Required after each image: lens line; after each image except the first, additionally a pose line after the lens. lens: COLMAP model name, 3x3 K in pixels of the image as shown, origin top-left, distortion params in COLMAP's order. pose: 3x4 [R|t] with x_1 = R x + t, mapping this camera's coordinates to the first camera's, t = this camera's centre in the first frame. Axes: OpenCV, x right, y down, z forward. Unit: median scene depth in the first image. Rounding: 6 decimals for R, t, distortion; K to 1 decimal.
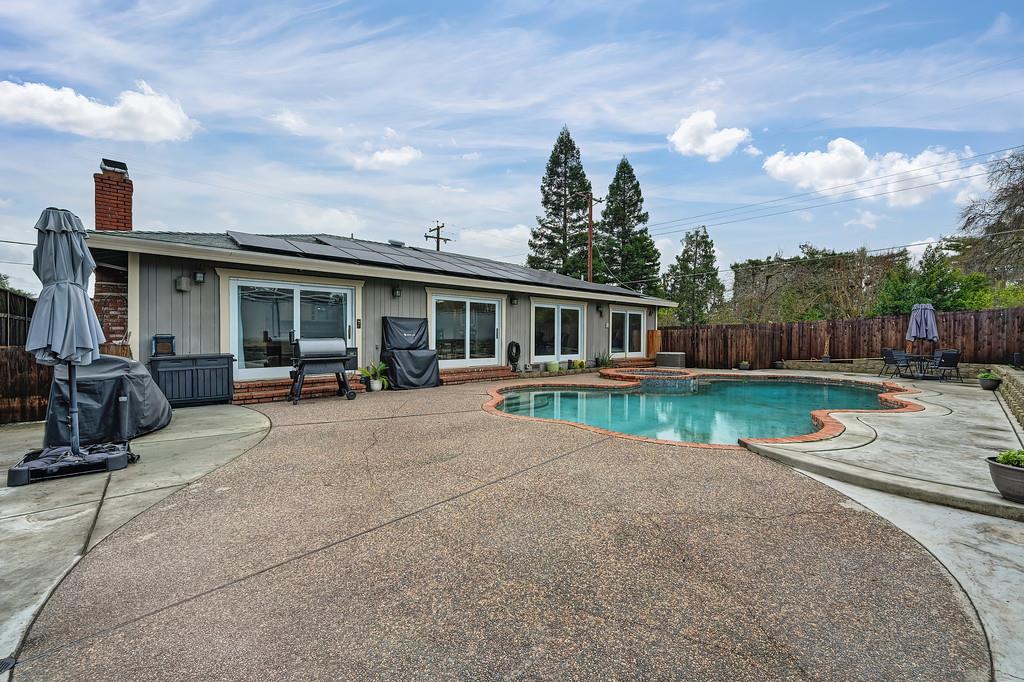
lens RADIAL K [[422.5, 0, 511.3], [0, 422.5, 338.8], [0, 0, 1]] dist [0.000038, -0.000329]
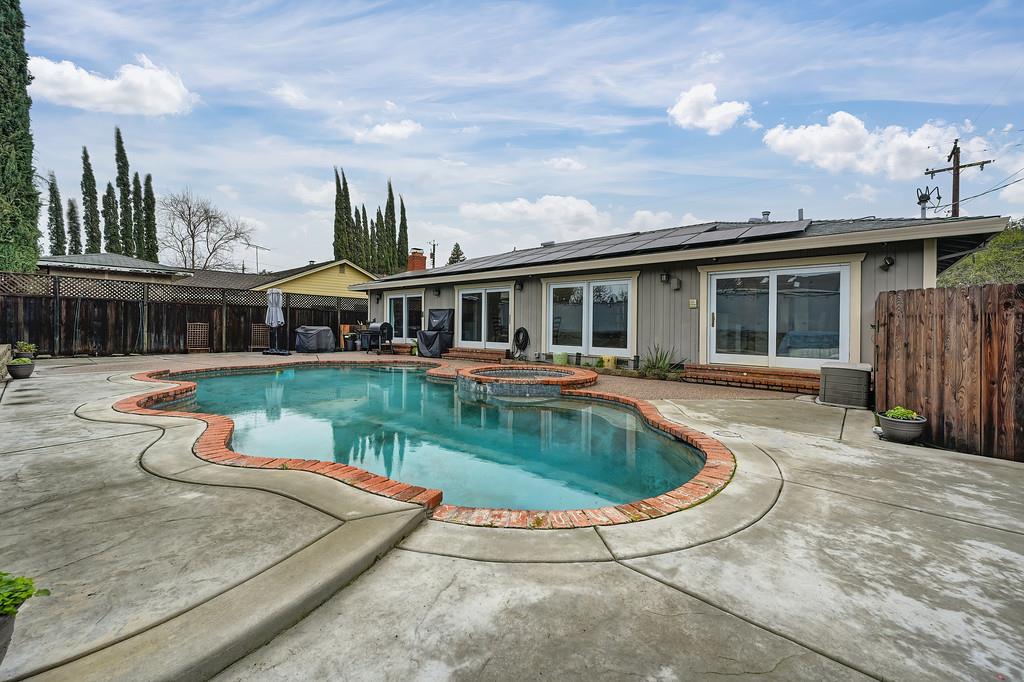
lens RADIAL K [[402.6, 0, 497.9], [0, 402.6, 324.7], [0, 0, 1]] dist [0.008471, -0.001408]
pose [[0.081964, 0.003268, -0.996630, 0.885672], [-0.012671, 0.999917, 0.002236, -0.001601], [0.996555, 0.012445, 0.081999, 0.828585]]
